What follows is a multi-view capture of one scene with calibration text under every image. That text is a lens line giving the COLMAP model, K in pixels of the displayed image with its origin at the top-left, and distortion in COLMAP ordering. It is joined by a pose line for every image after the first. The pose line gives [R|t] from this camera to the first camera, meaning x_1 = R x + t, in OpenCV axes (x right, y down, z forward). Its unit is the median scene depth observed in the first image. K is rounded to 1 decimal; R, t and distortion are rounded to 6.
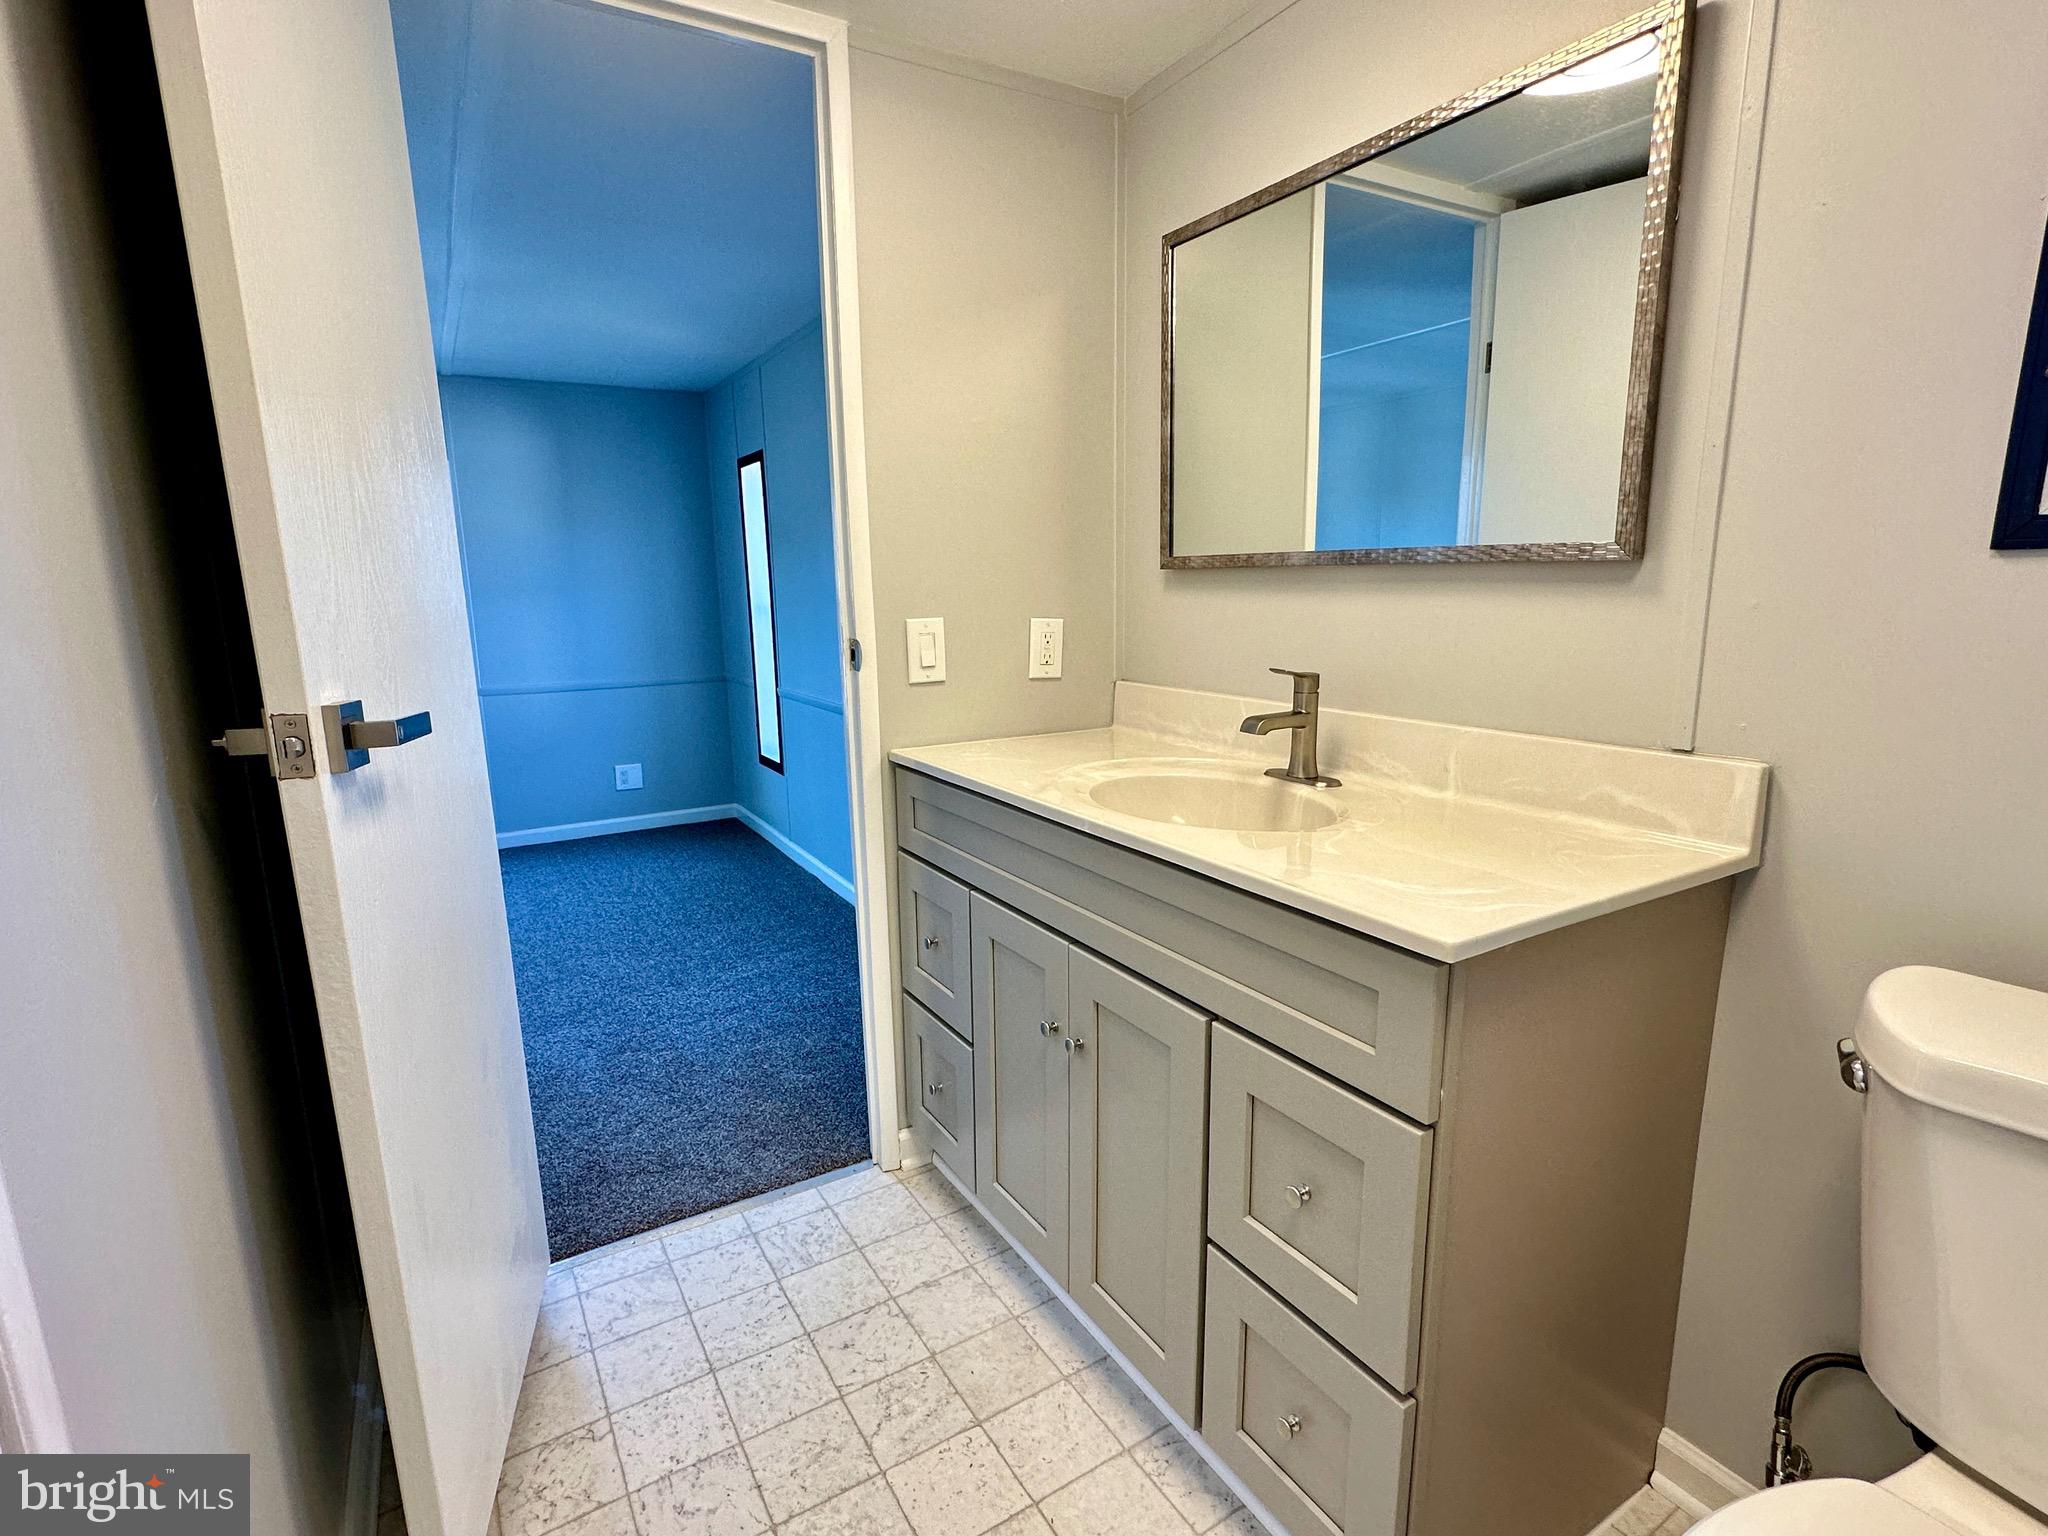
lens RADIAL K [[1006.8, 0, 1024.6], [0, 1006.8, 762.1], [0, 0, 1]] dist [0.000810, 0.000045]
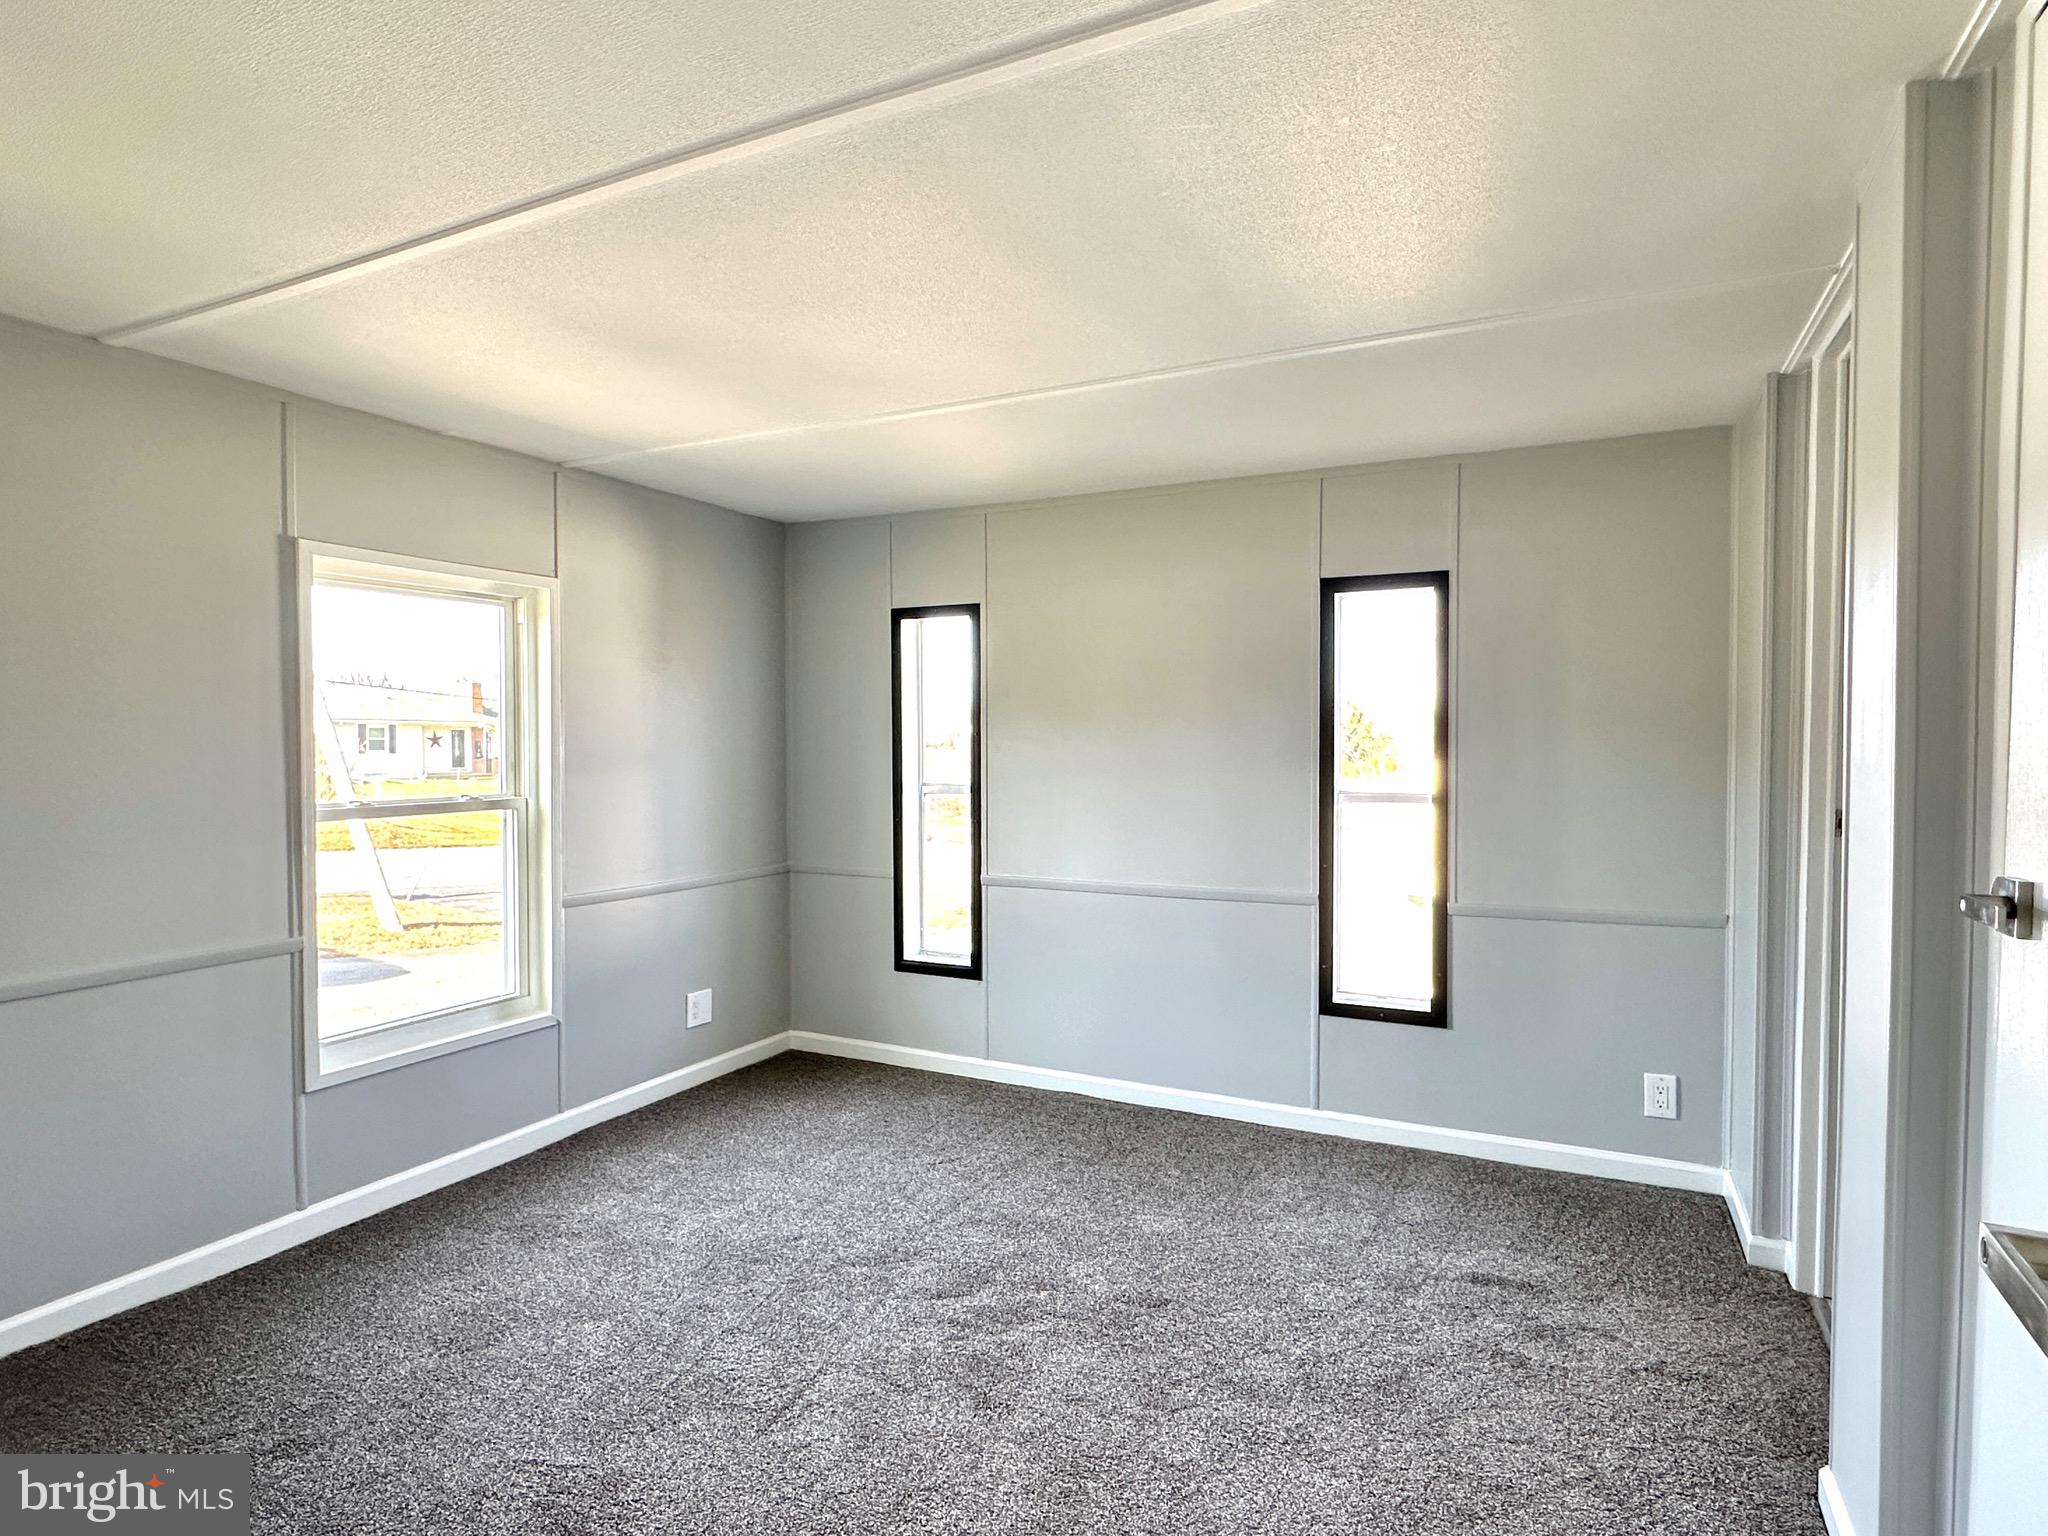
lens RADIAL K [[1118.5, 0, 1035.1], [0, 1118.5, 761.9], [0, 0, 1]] dist [0.004395, 0.000033]
pose [[0.839325, 0.011133, 0.543516, -0.662836], [0.085582, 0.984618, -0.152328, -0.017938], [-0.536851, 0.174368, 0.825462, 0.166818]]
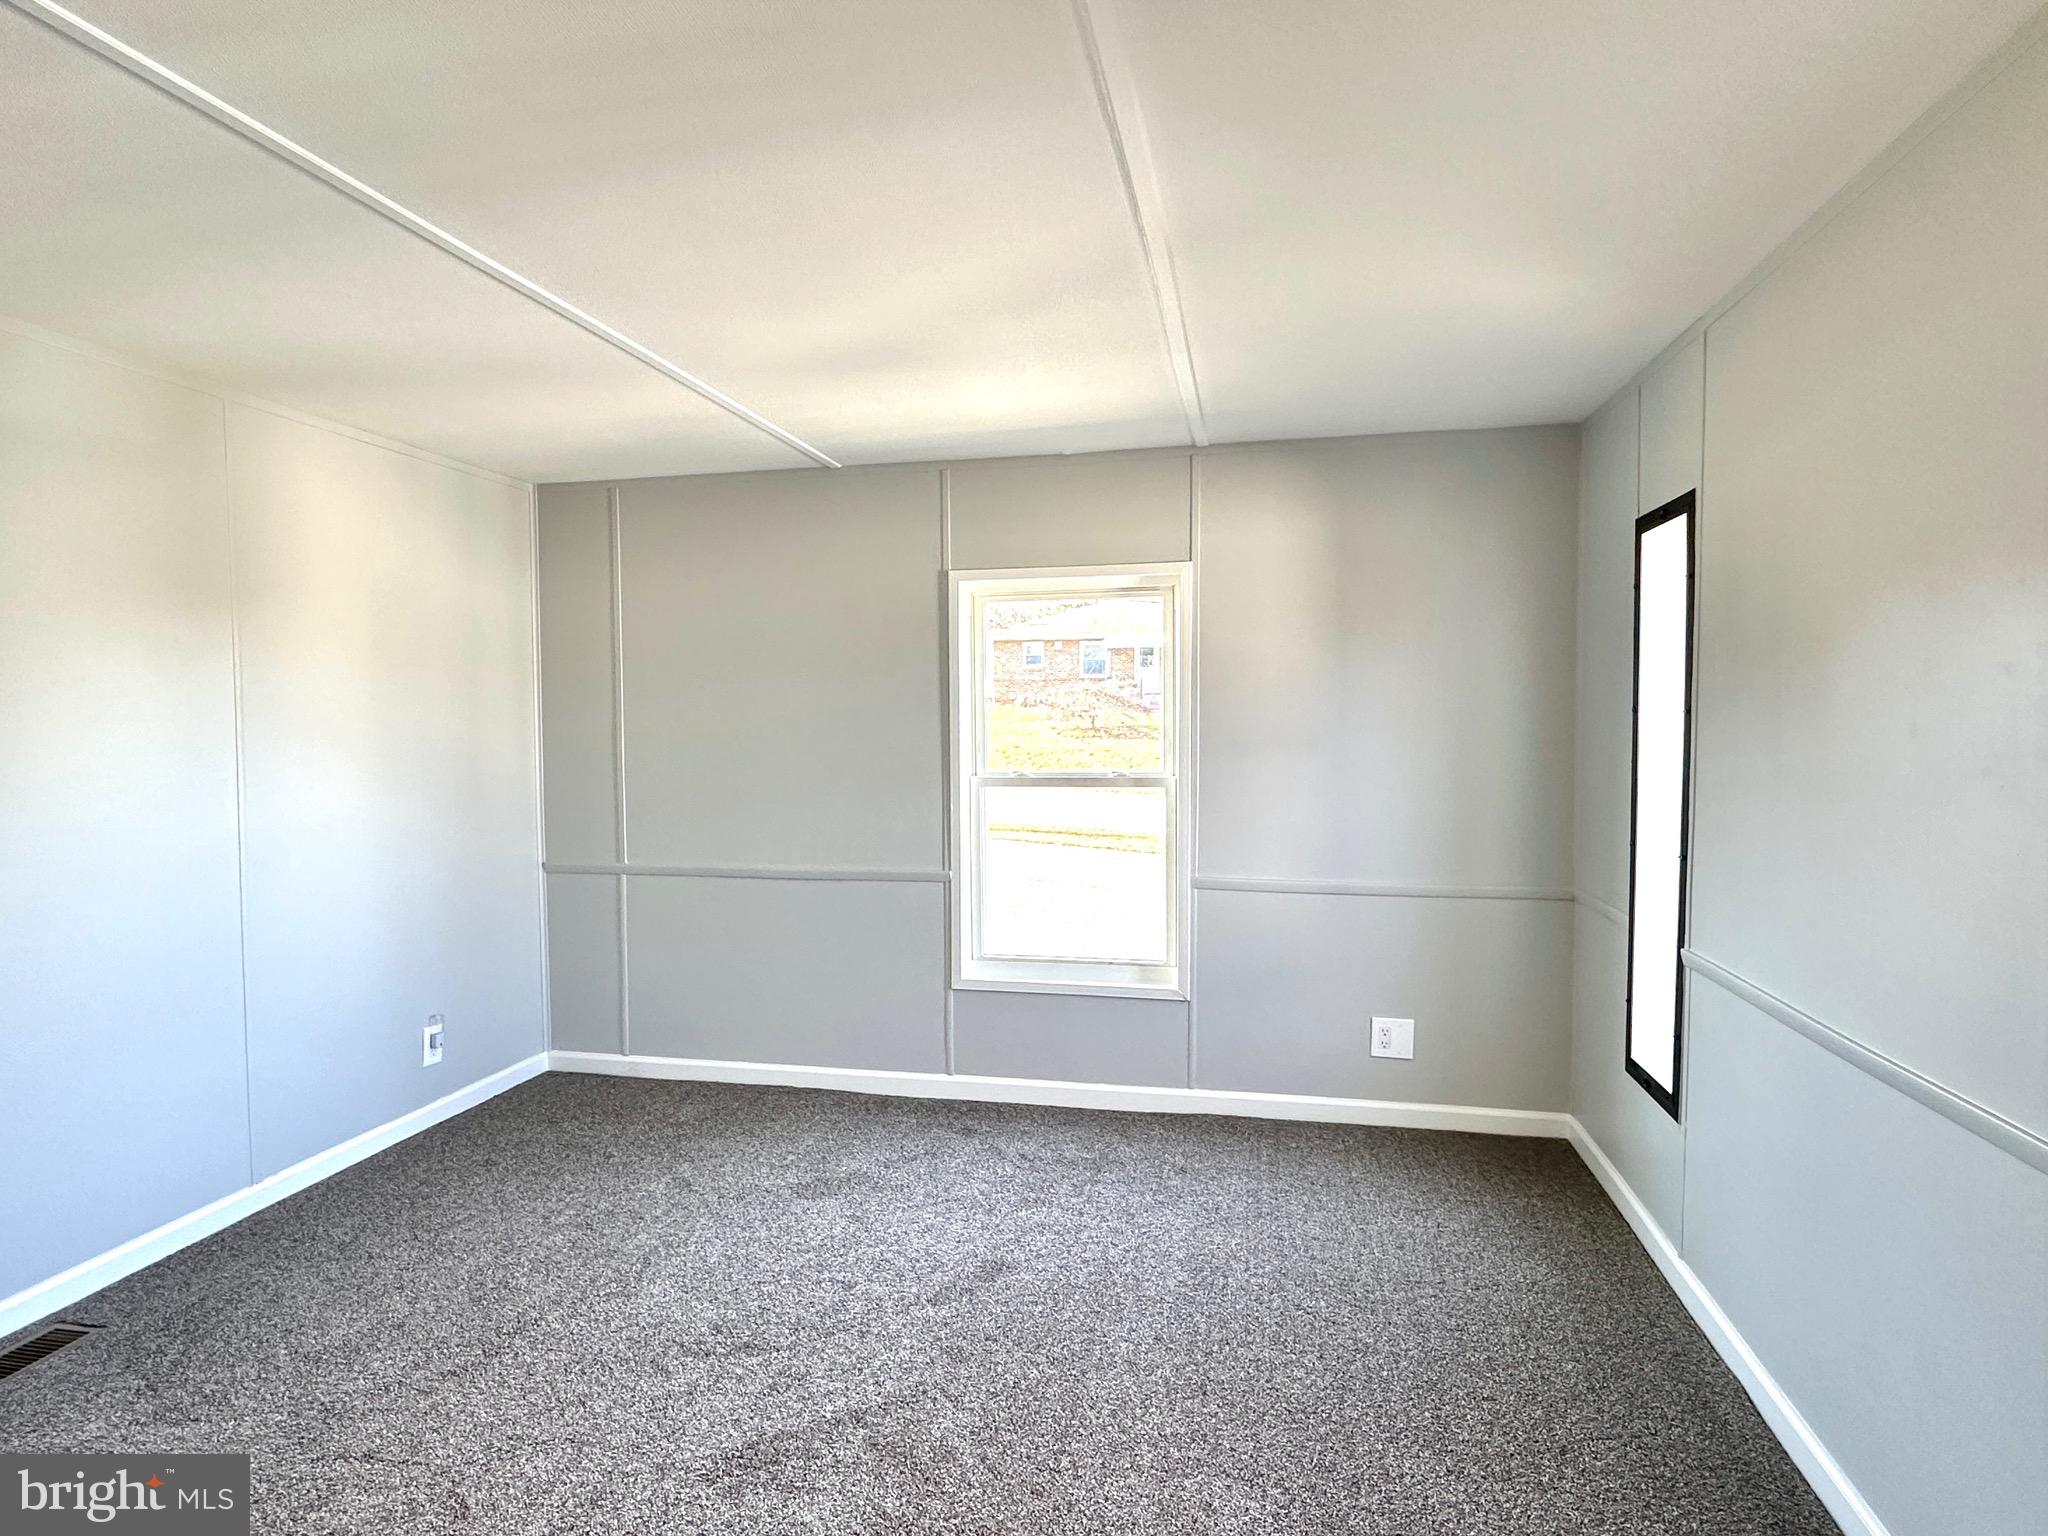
lens RADIAL K [[1118.5, 0, 1023.3], [0, 1118.5, 771.9], [0, 0, 1]] dist [0.004395, 0.000033]
pose [[0.732776, 0.050433, -0.678599, -0.102029], [-0.140716, 0.986925, -0.078603, -0.064584], [0.665762, 0.153088, 0.730291, 0.328073]]
